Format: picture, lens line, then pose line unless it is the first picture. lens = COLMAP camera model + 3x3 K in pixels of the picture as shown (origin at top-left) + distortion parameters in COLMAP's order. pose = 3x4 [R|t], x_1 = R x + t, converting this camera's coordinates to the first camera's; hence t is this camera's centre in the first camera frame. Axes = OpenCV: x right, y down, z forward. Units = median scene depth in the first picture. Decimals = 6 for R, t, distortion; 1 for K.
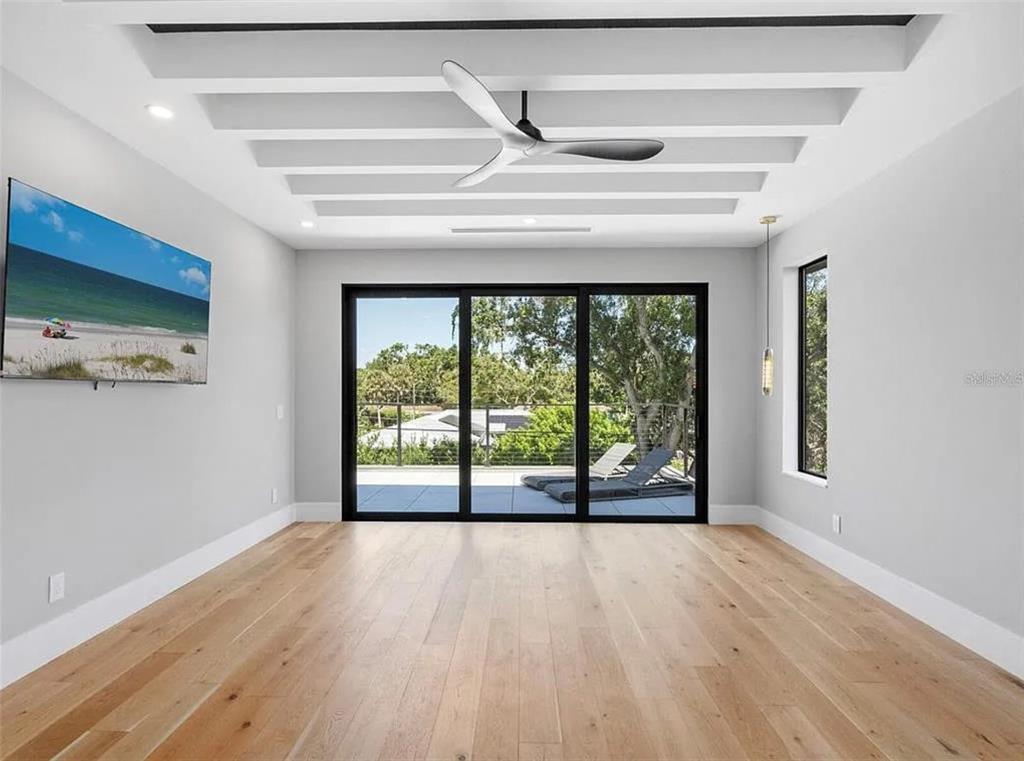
lens RADIAL K [[523.6, 0, 512.4], [0, 523.6, 383.2], [0, 0, 1]] dist [0.001080, 0.000186]
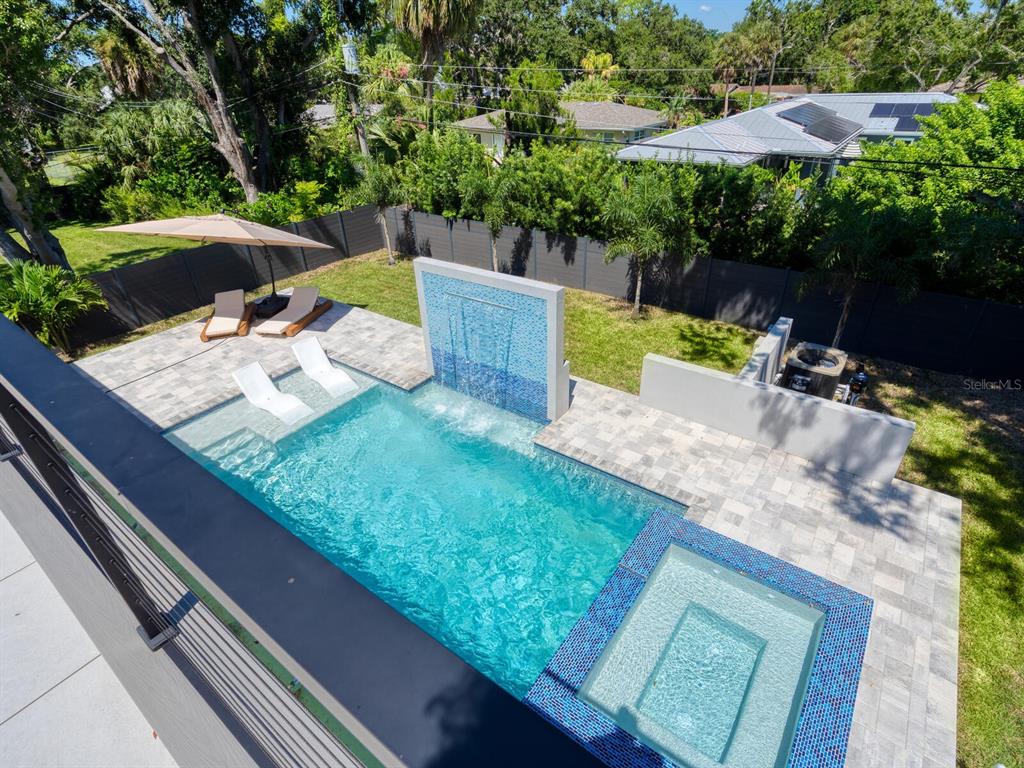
lens RADIAL K [[523.6, 0, 509.0], [0, 523.6, 382.7], [0, 0, 1]] dist [0.001080, 0.000186]
pose [[0.812737, 0.271897, -0.515296, 0.012722], [0.042711, 0.854247, 0.518110, 0.000913], [0.581063, -0.443096, 0.682666, 0.106377]]
